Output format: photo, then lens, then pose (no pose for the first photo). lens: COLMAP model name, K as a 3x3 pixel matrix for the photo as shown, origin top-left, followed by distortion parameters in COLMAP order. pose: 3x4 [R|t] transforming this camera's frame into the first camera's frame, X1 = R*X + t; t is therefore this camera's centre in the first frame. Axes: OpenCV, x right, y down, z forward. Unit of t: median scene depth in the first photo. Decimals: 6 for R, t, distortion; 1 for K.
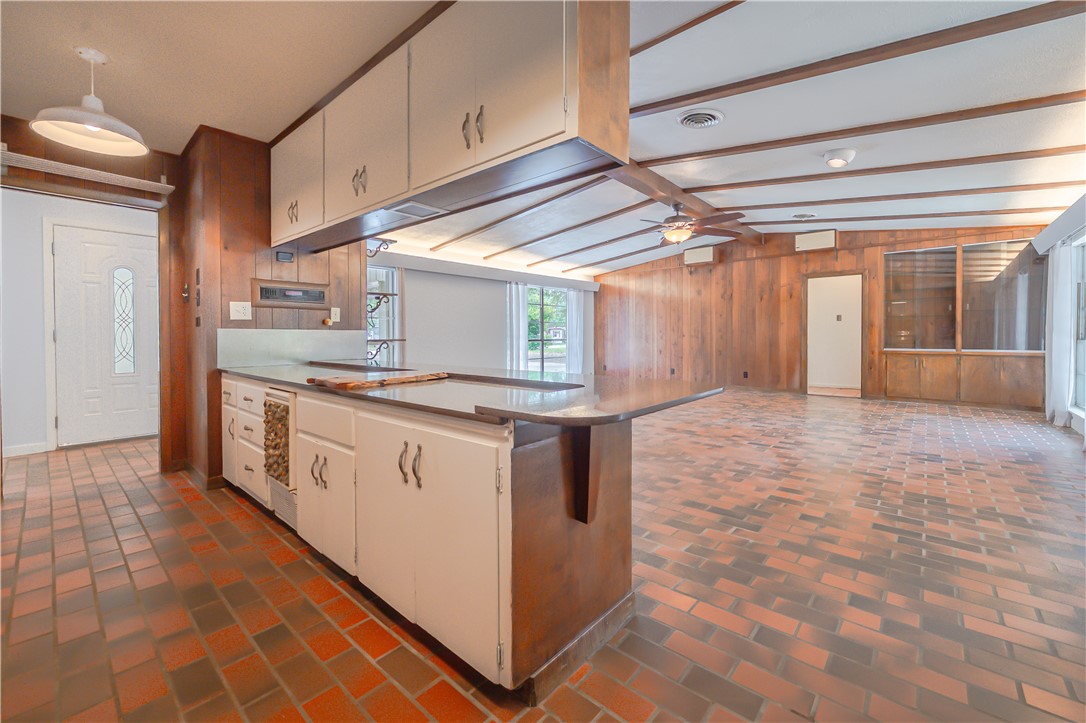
lens RADIAL K [[435.4, 0, 540.7], [0, 435.4, 345.1], [0, 0, 1]] dist [-0.000524, -0.000139]
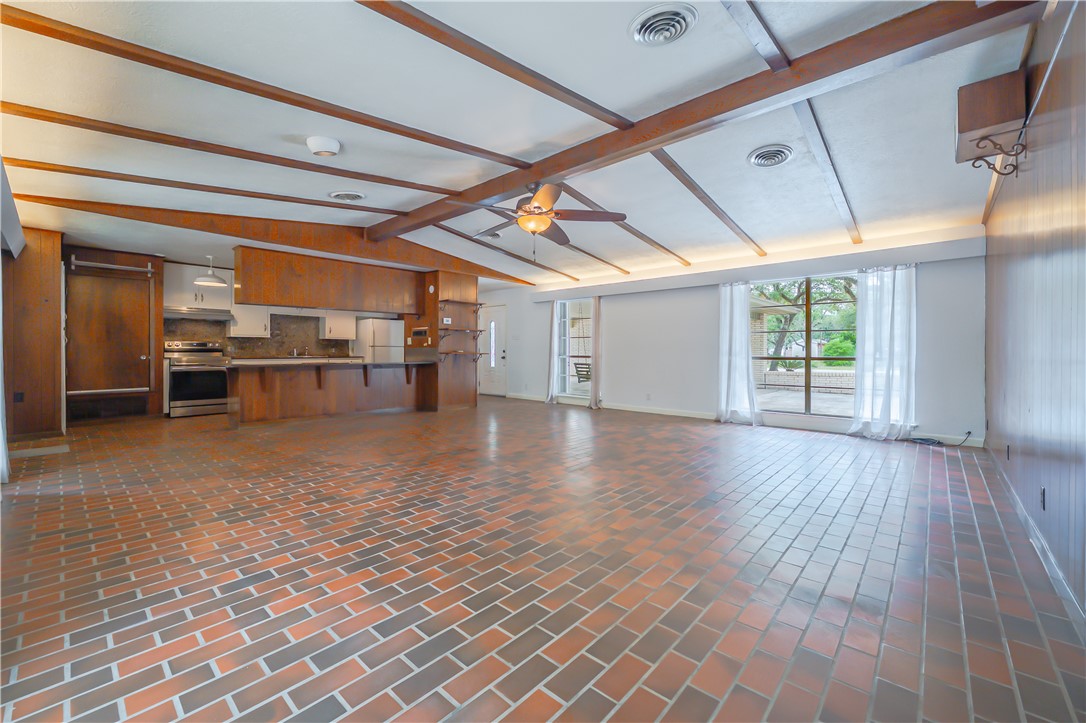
lens RADIAL K [[437.3, 0, 554.4], [0, 437.3, 336.4], [0, 0, 1]] dist [-0.001415, -0.000148]
pose [[0.001729, -0.031404, -0.999505, 0.936450], [-0.023611, 0.999227, -0.031436, -0.020744], [0.999720, 0.023653, 0.000986, 0.890884]]
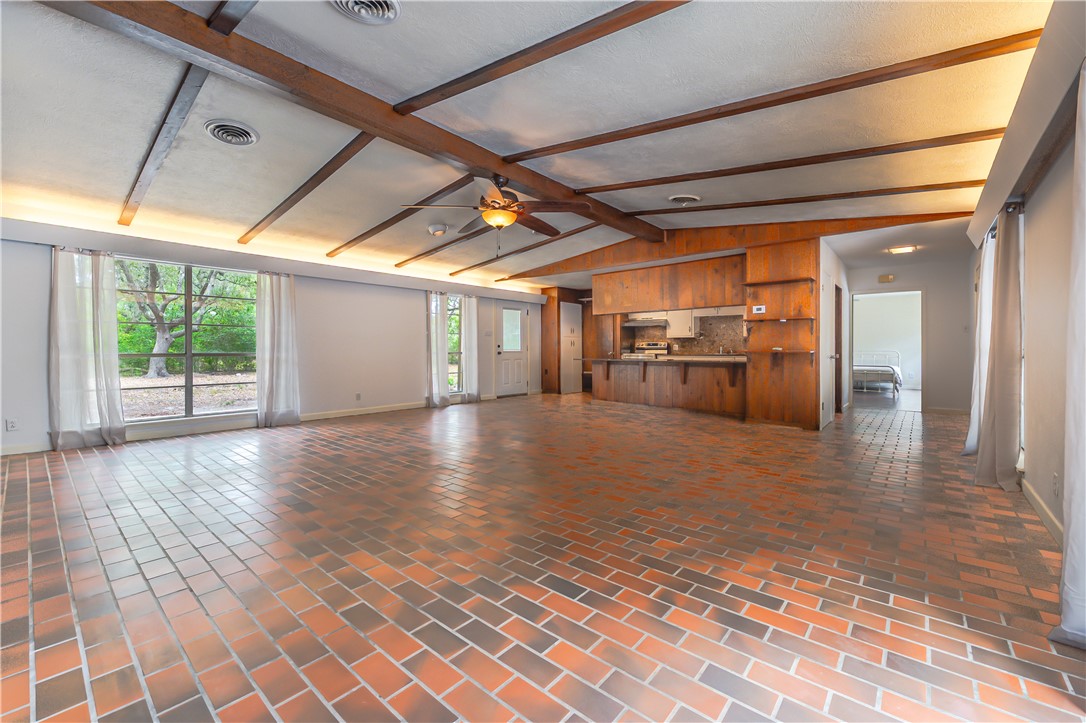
lens RADIAL K [[435.4, 0, 540.7], [0, 435.4, 345.1], [0, 0, 1]] dist [-0.000524, -0.000139]
pose [[-0.999764, 0.004082, -0.021336, 0.231355], [0.003801, 0.999905, 0.013212, -0.031924], [0.021388, 0.013128, -0.999685, 1.503282]]
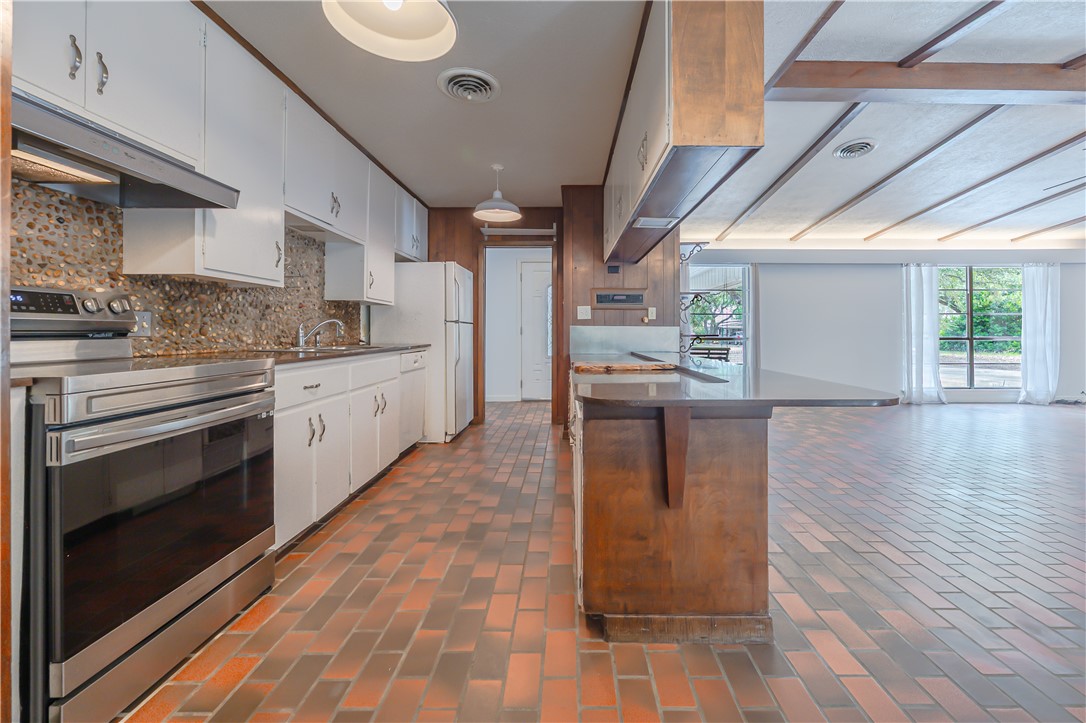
lens RADIAL K [[445.0, 0, 570.1], [0, 445.0, 333.4], [0, 0, 1]] dist [-0.002846, -0.000294]
pose [[0.669483, 0.007206, -0.742793, 0.150658], [-0.020524, 0.999751, -0.008800, -0.000277], [0.742544, 0.021136, 0.669463, 0.017102]]
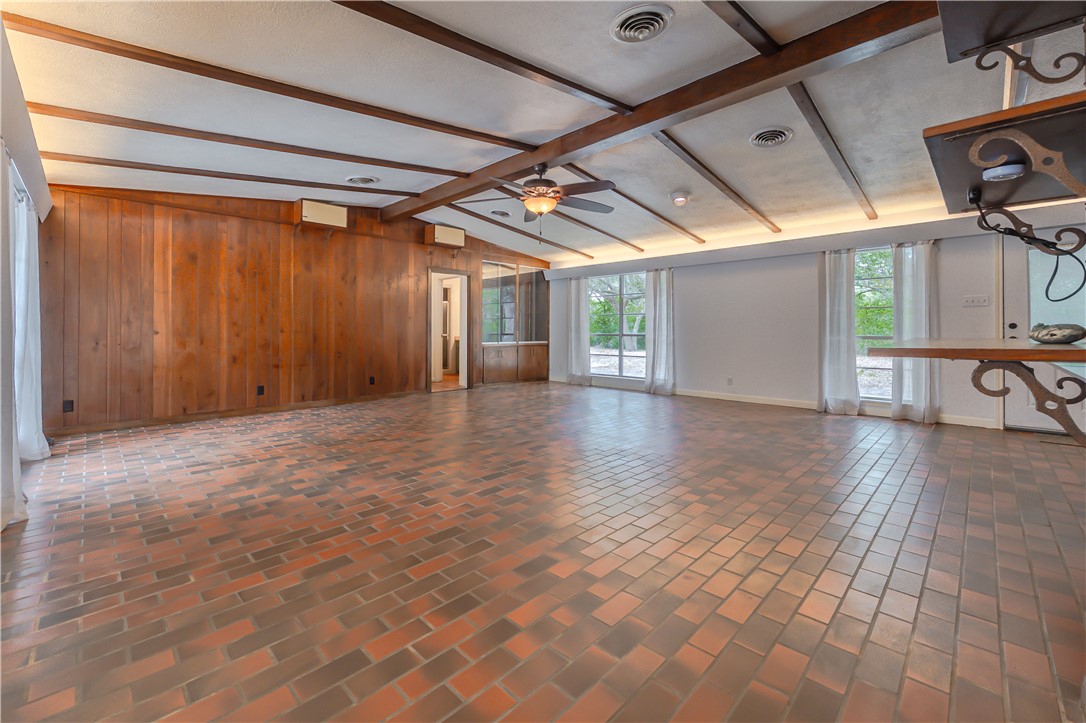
lens RADIAL K [[452.0, 0, 555.5], [0, 452.0, 326.5], [0, 0, 1]] dist [-0.001075, 0.000021]
pose [[0.032953, 0.013002, 0.999372, -0.433370], [0.021779, 0.999669, -0.013724, -0.014872], [-0.999220, 0.022218, 0.032659, 0.804564]]
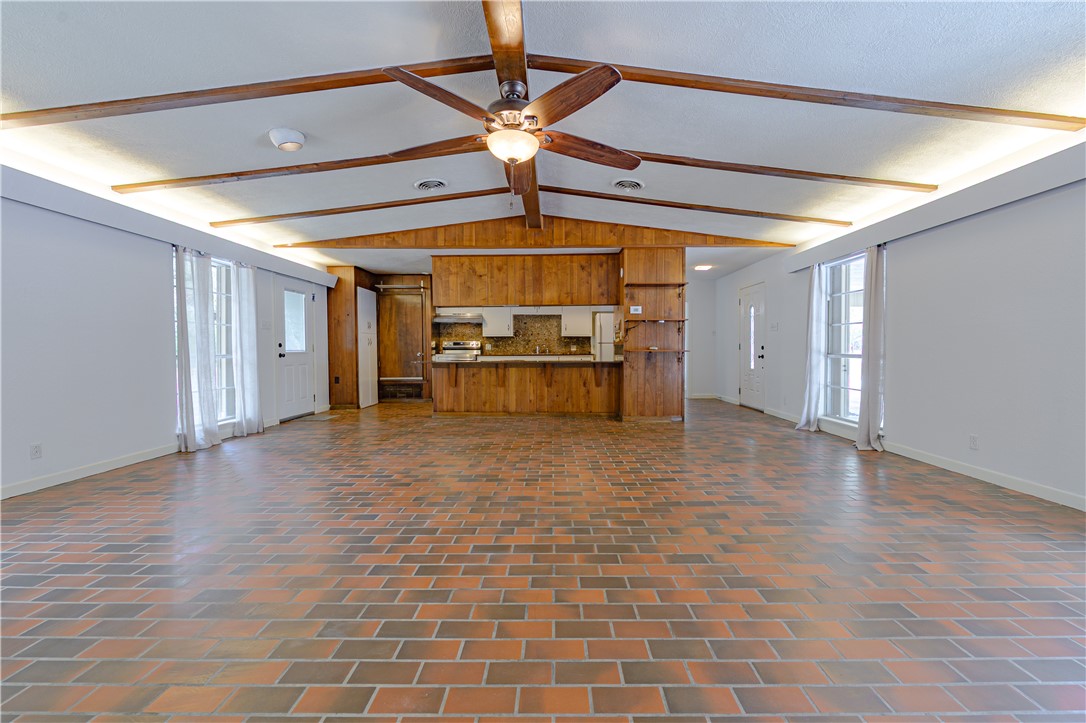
lens RADIAL K [[454.1, 0, 546.7], [0, 454.1, 353.8], [0, 0, 1]] dist [-0.002769, -0.000317]
pose [[-0.753467, 0.012660, -0.657363, 0.541433], [-0.008915, 0.999526, 0.029467, -0.025669], [0.657425, 0.028063, -0.752997, 1.213179]]
